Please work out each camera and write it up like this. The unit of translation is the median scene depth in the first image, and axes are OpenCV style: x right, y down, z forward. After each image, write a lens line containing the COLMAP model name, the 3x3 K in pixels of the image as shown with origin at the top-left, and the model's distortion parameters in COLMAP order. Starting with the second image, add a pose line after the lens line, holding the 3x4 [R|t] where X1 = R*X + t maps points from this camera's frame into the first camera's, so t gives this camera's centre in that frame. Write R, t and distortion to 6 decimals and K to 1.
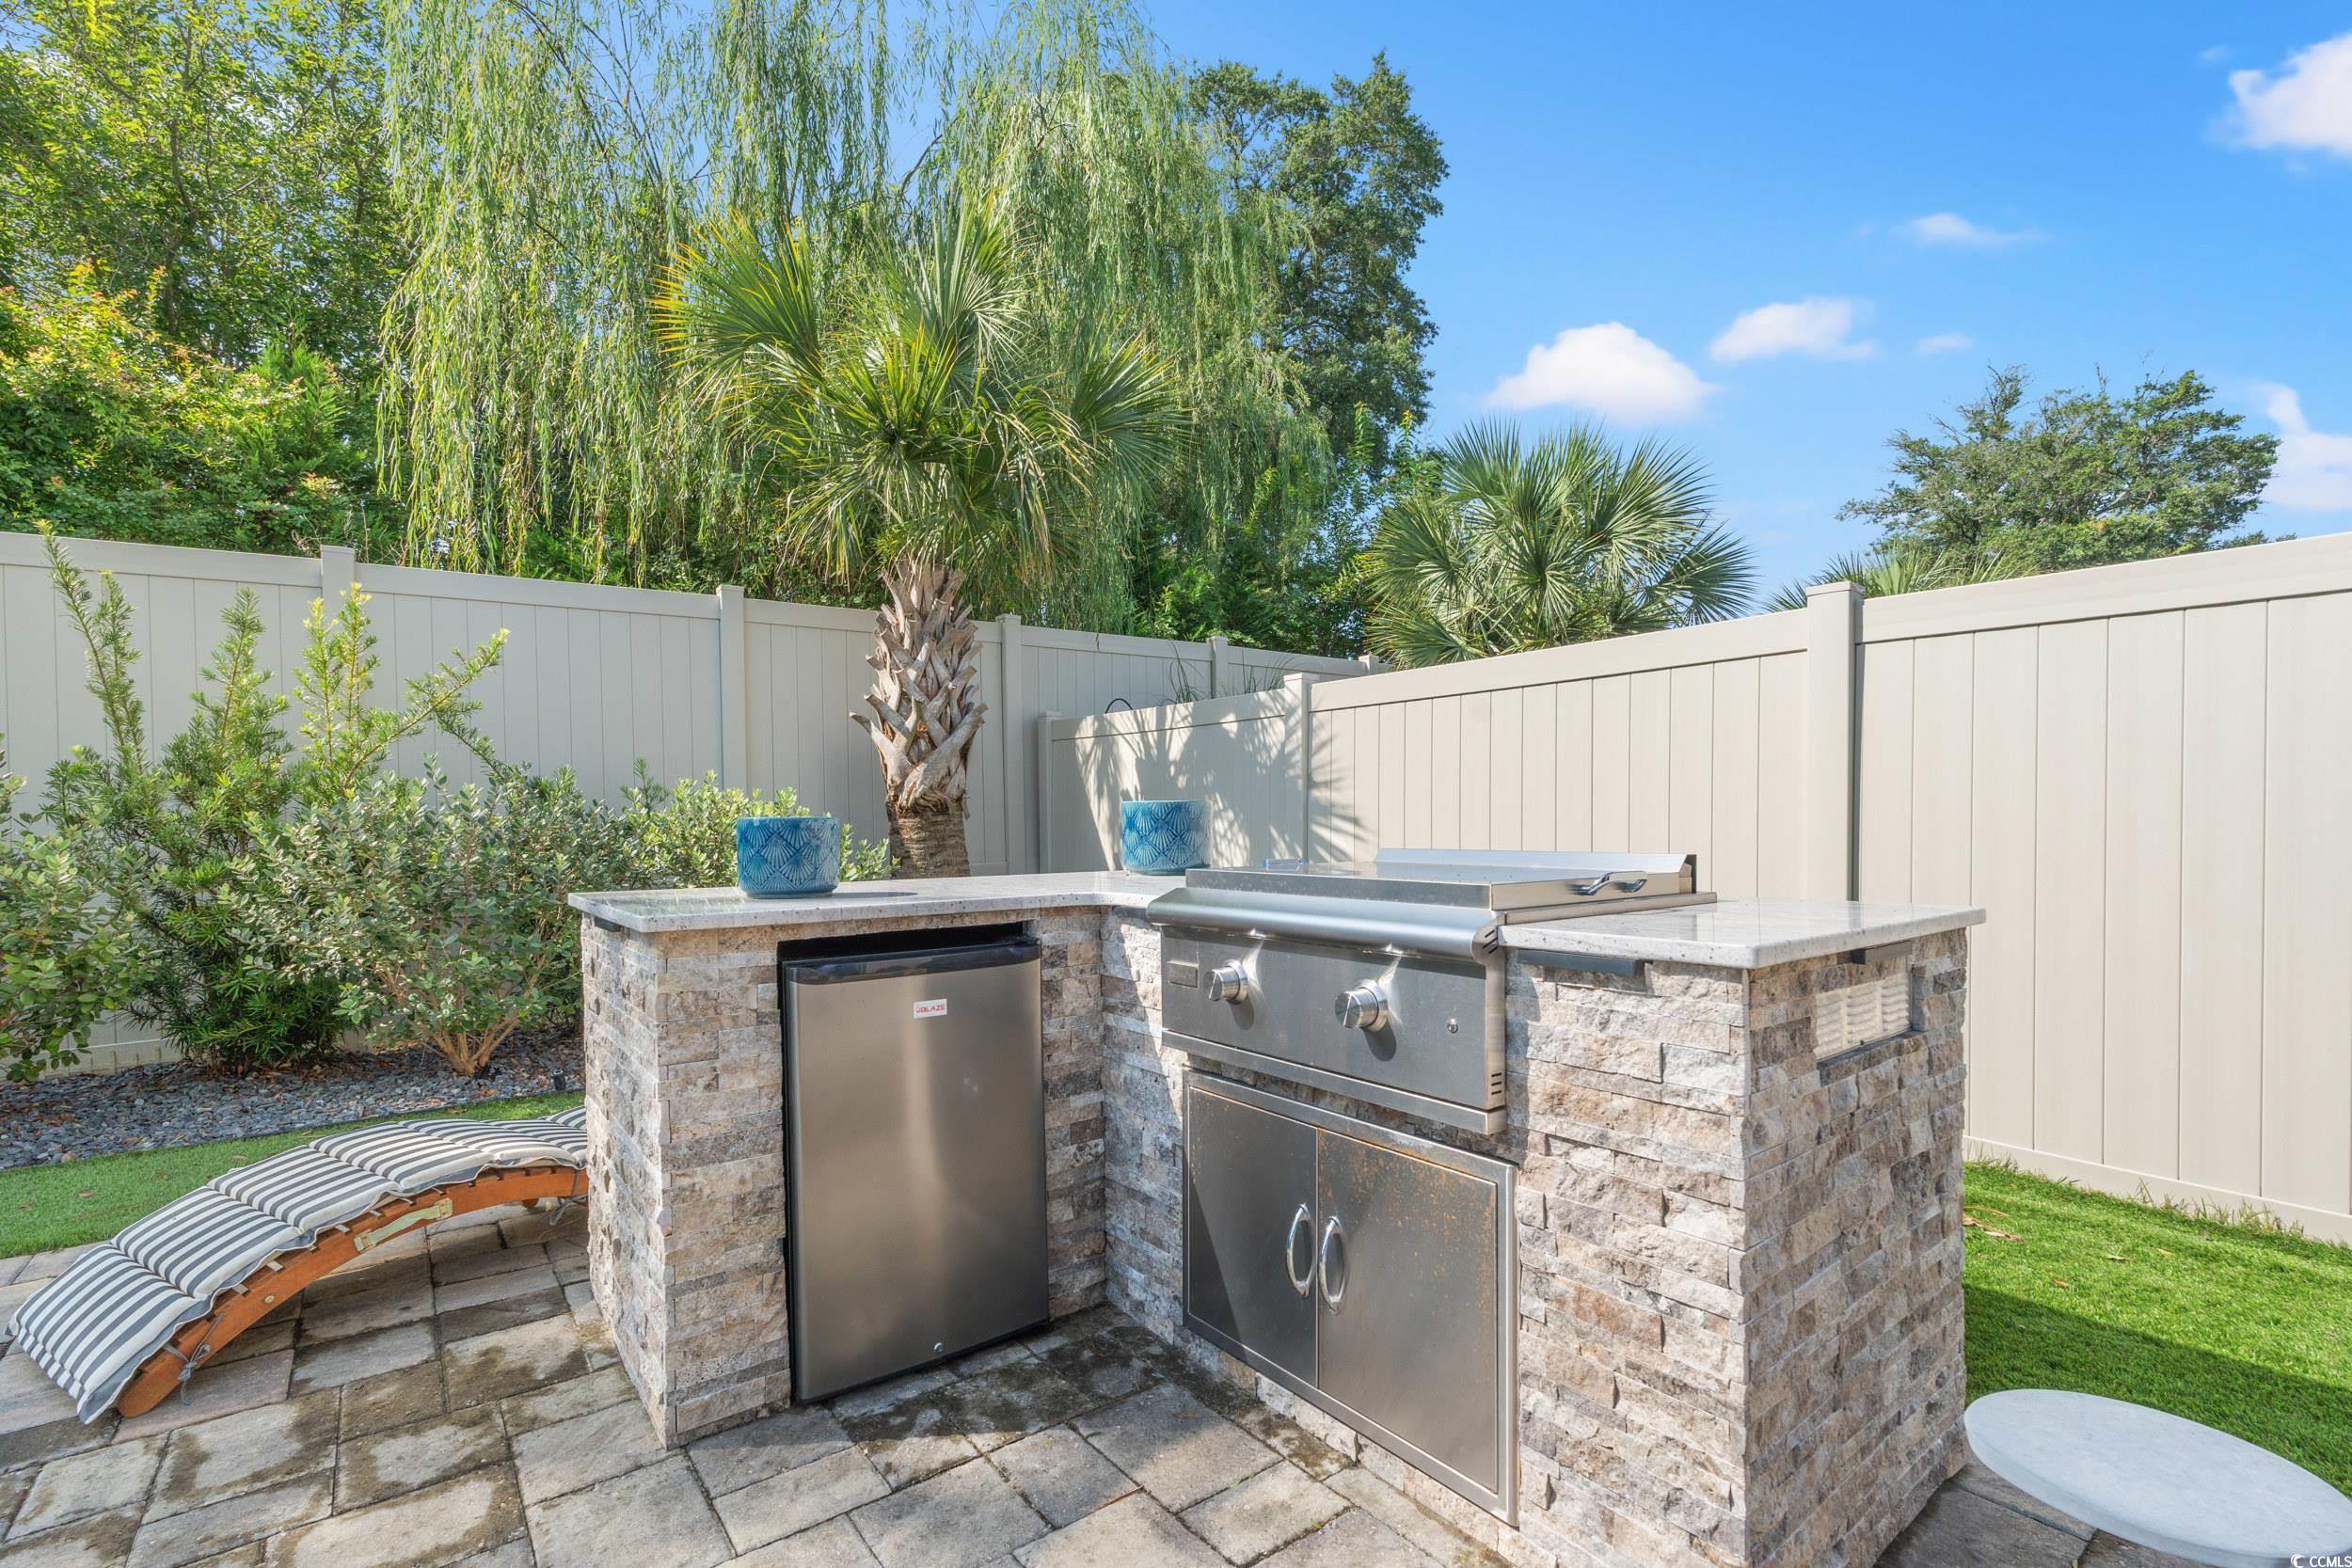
lens RADIAL K [[1037.8, 0, 1148.6], [0, 1037.8, 837.4], [0, 0, 1]] dist [-0.006960, 0.001345]
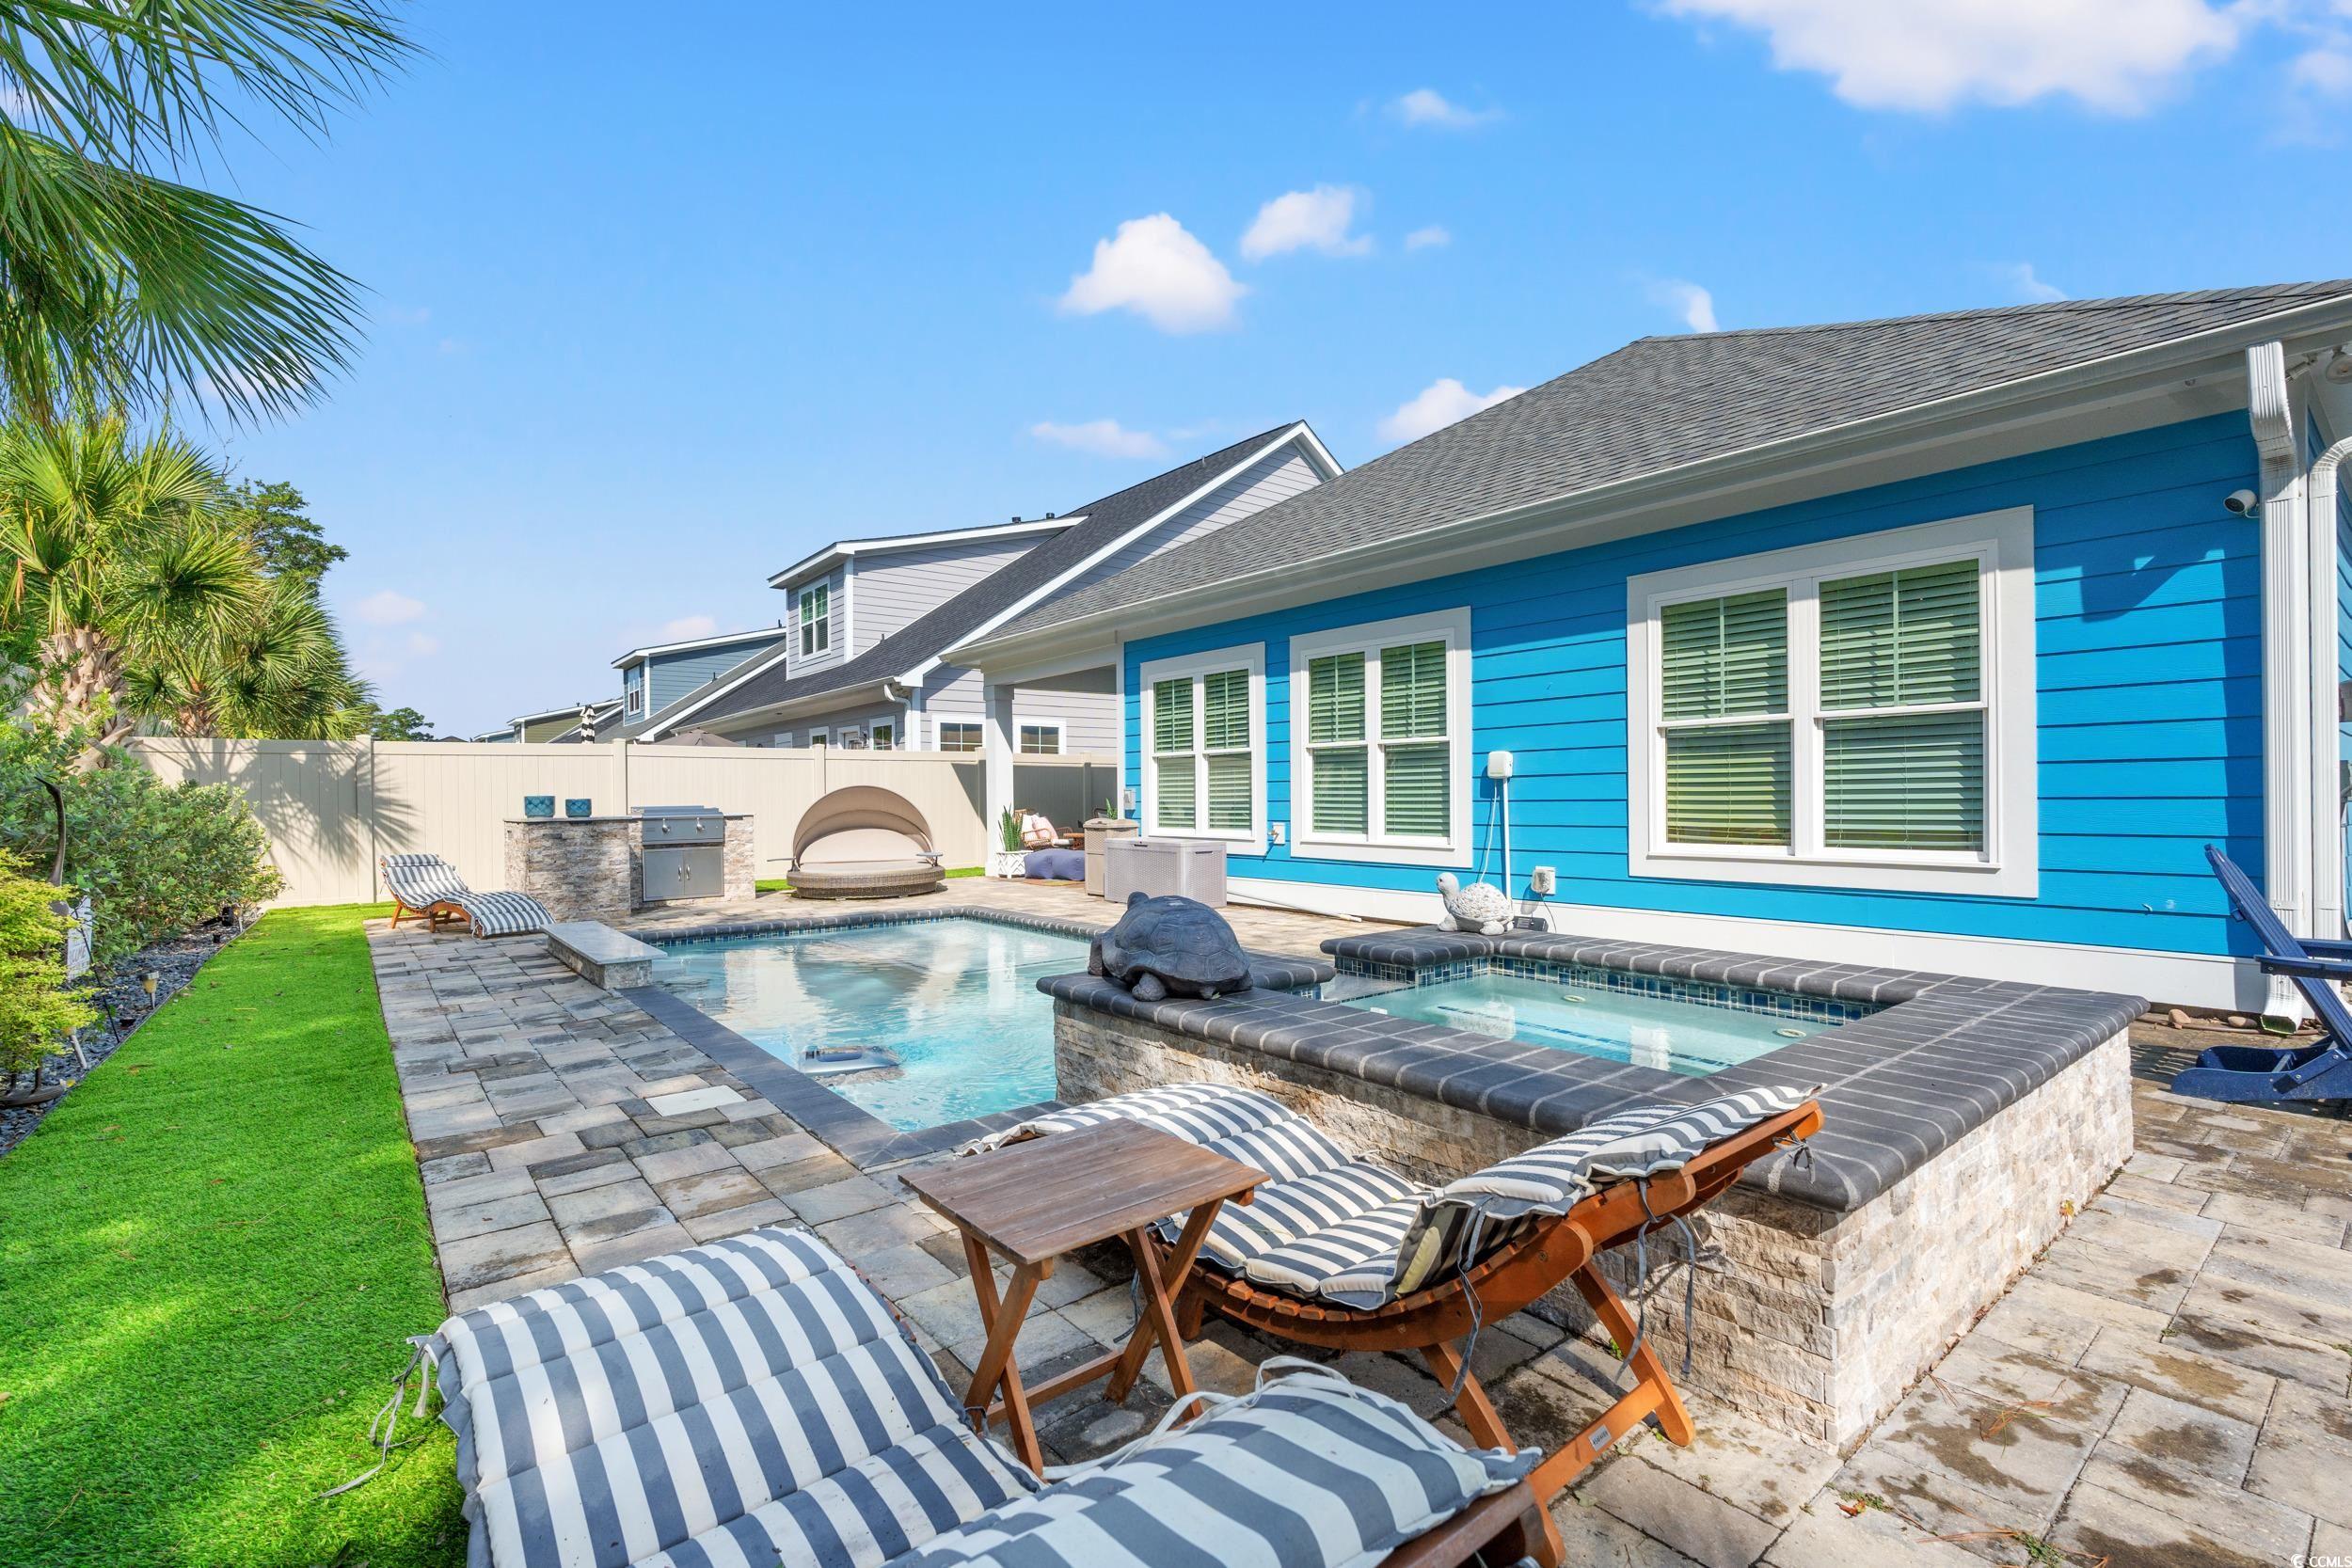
lens RADIAL K [[1037.8, 0, 1177.1], [0, 1037.8, 787.4], [0, 0, 1]] dist [-0.006960, 0.001345]
pose [[-0.025643, 0.018142, 0.999507, -2.265892], [0.035963, 0.999205, -0.017214, 0.045437], [-0.999024, 0.035504, -0.026275, -0.653401]]
